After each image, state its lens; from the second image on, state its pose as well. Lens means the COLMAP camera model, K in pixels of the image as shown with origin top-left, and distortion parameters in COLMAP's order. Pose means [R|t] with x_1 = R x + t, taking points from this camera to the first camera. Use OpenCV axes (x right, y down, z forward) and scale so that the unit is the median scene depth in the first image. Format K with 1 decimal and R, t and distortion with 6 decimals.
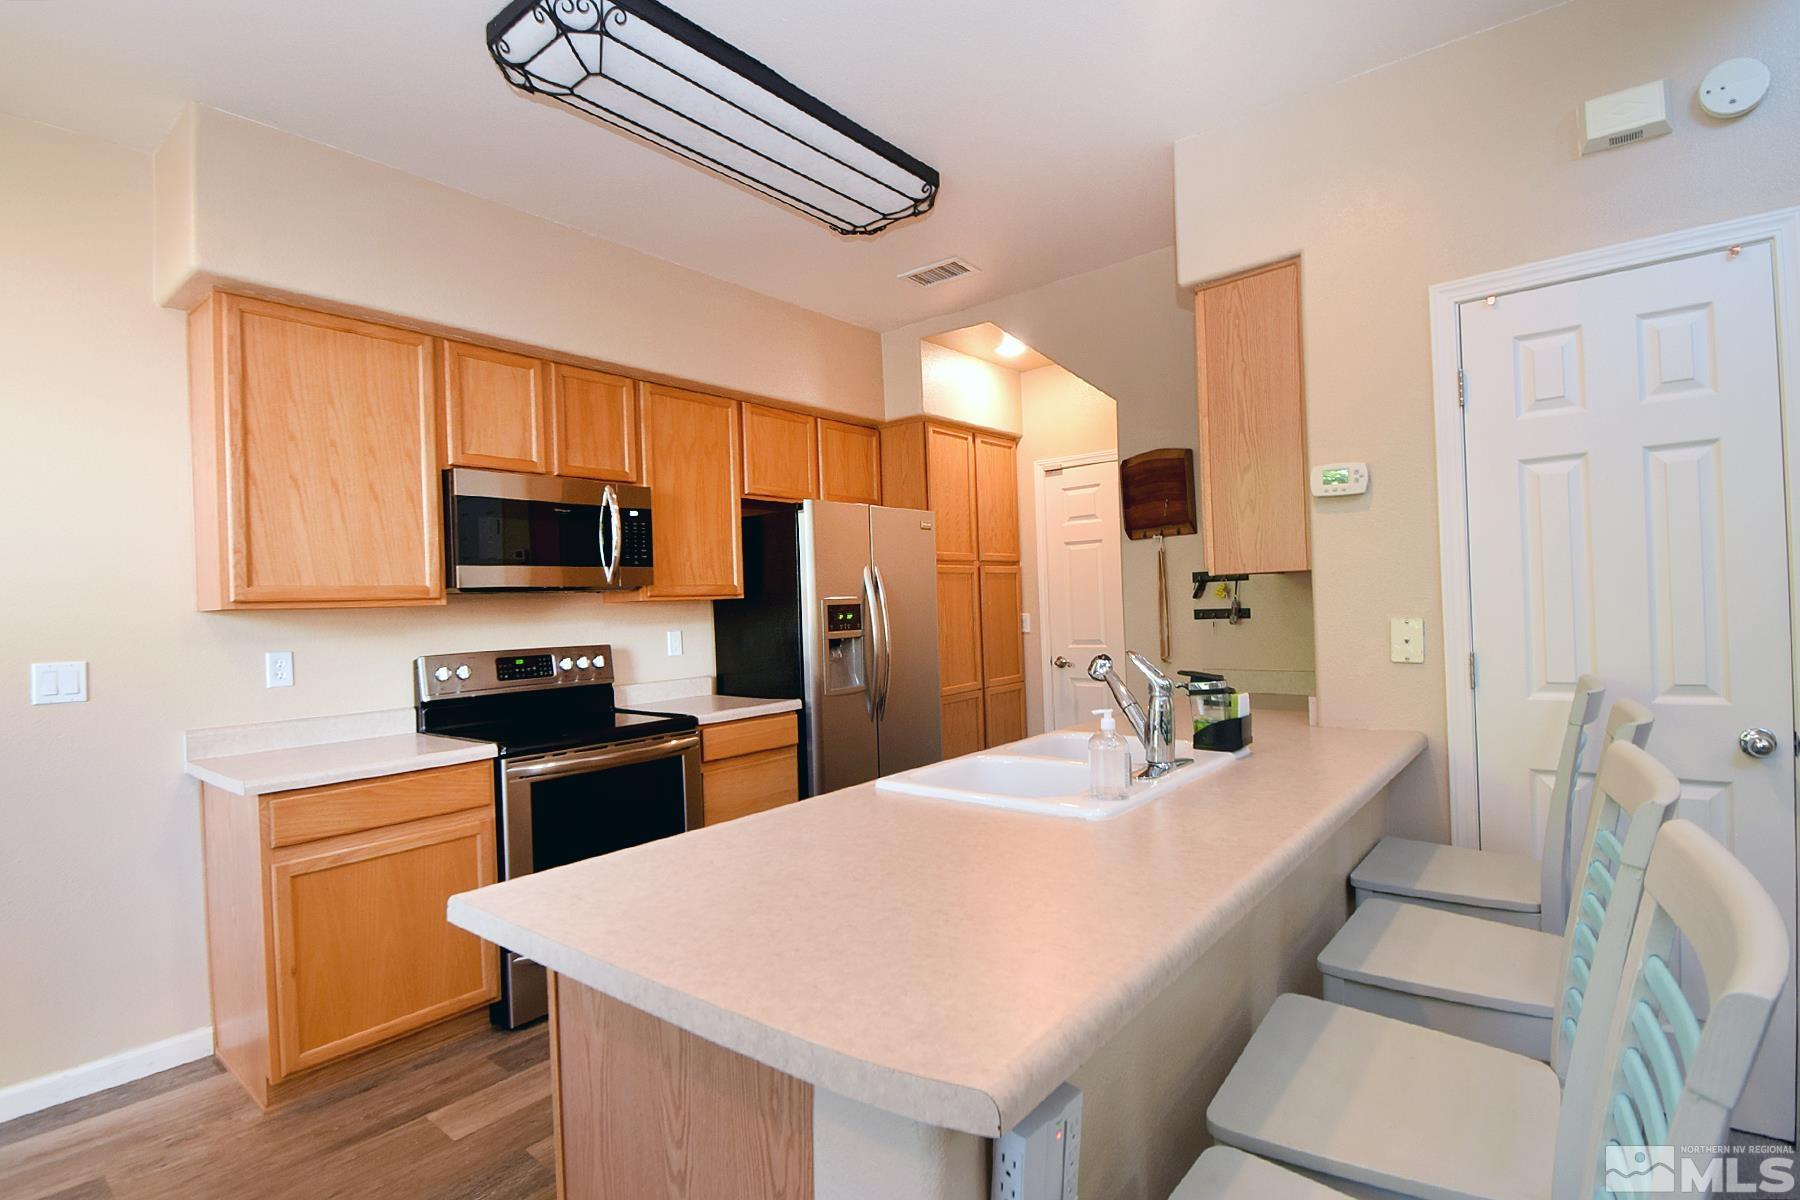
lens RADIAL K [[868.9, 0, 900.0], [0, 868.9, 600.0], [0, 0, 1]] dist [0.014524, -0.021267]
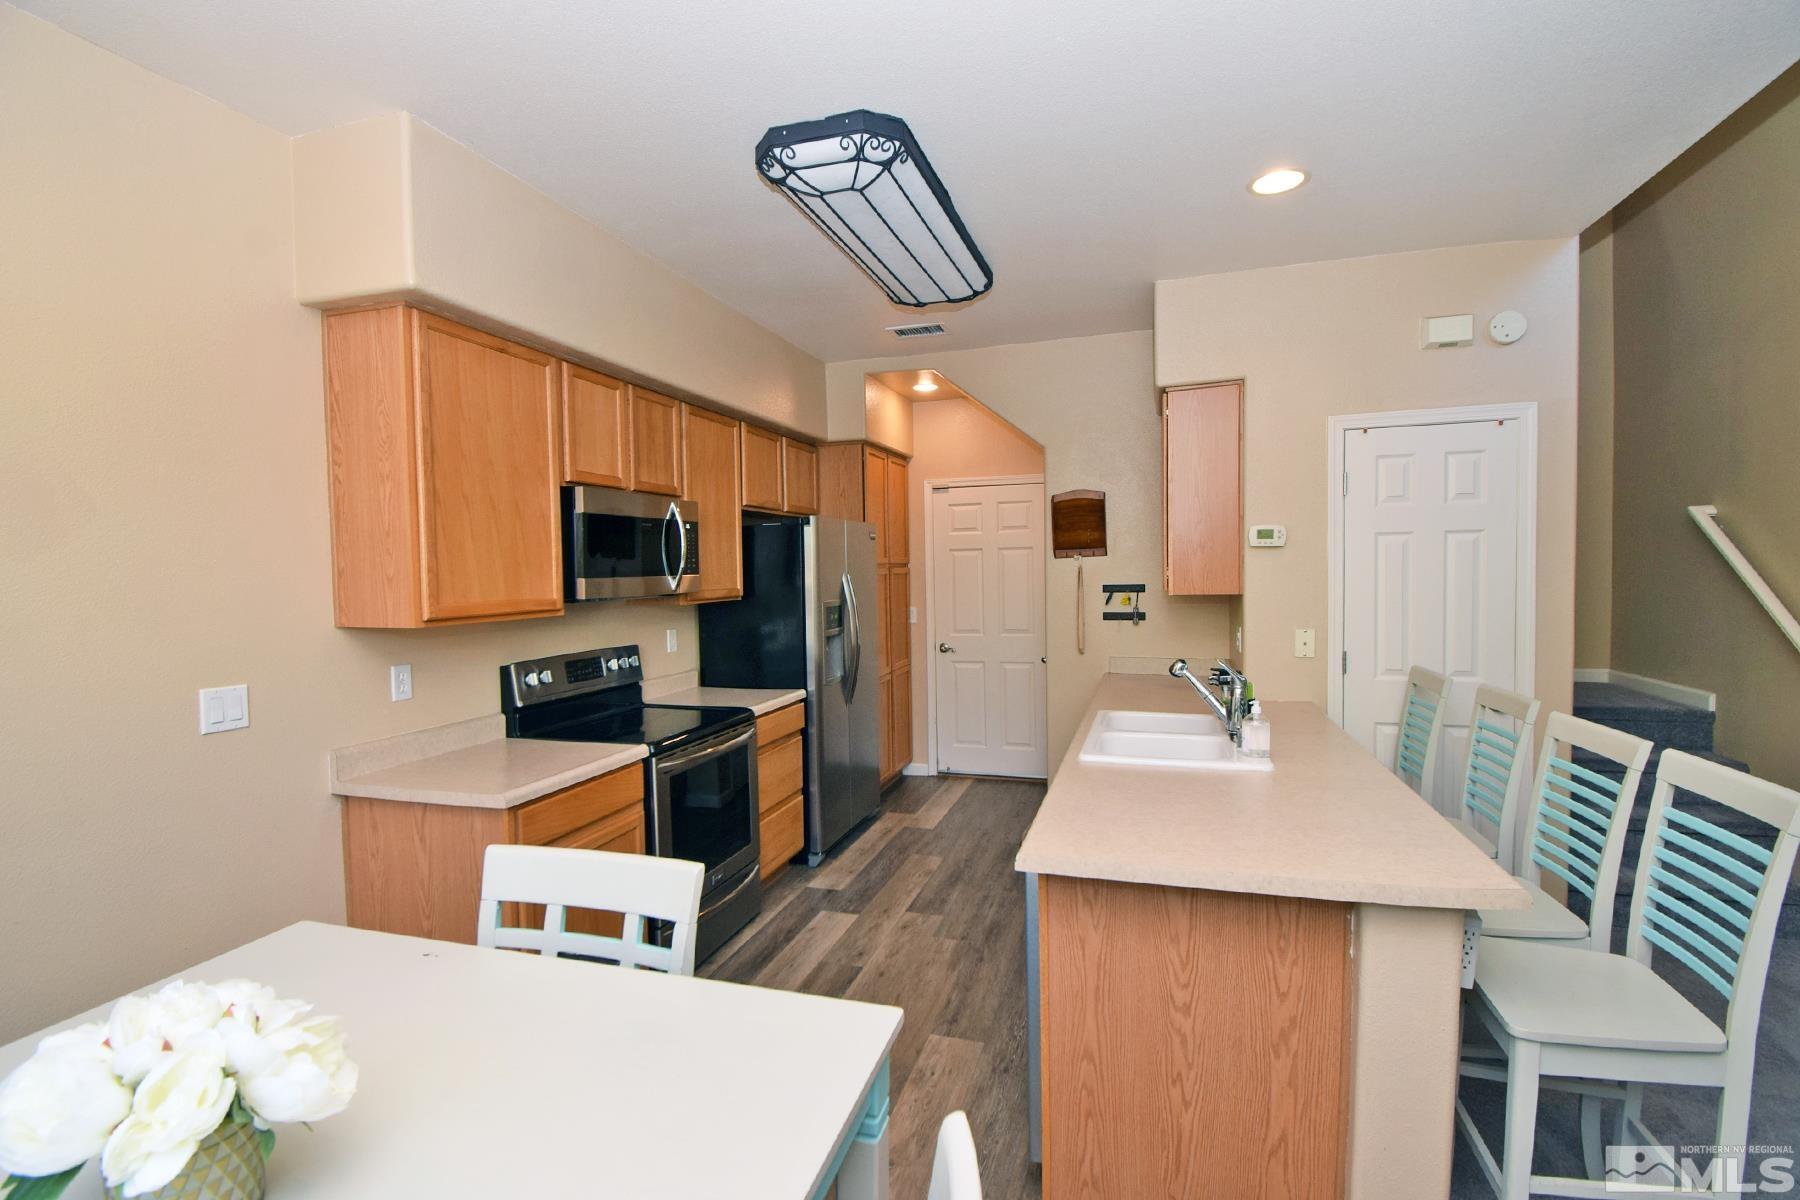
lens RADIAL K [[832.7, 0, 900.0], [0, 832.7, 600.0], [0, 0, 1]] dist [0.001716, 0.000072]
pose [[0.928802, 0.005346, 0.370537, -0.458507], [-0.018283, 0.999339, 0.031411, -0.046051], [-0.370124, -0.035949, 0.928286, -0.074426]]
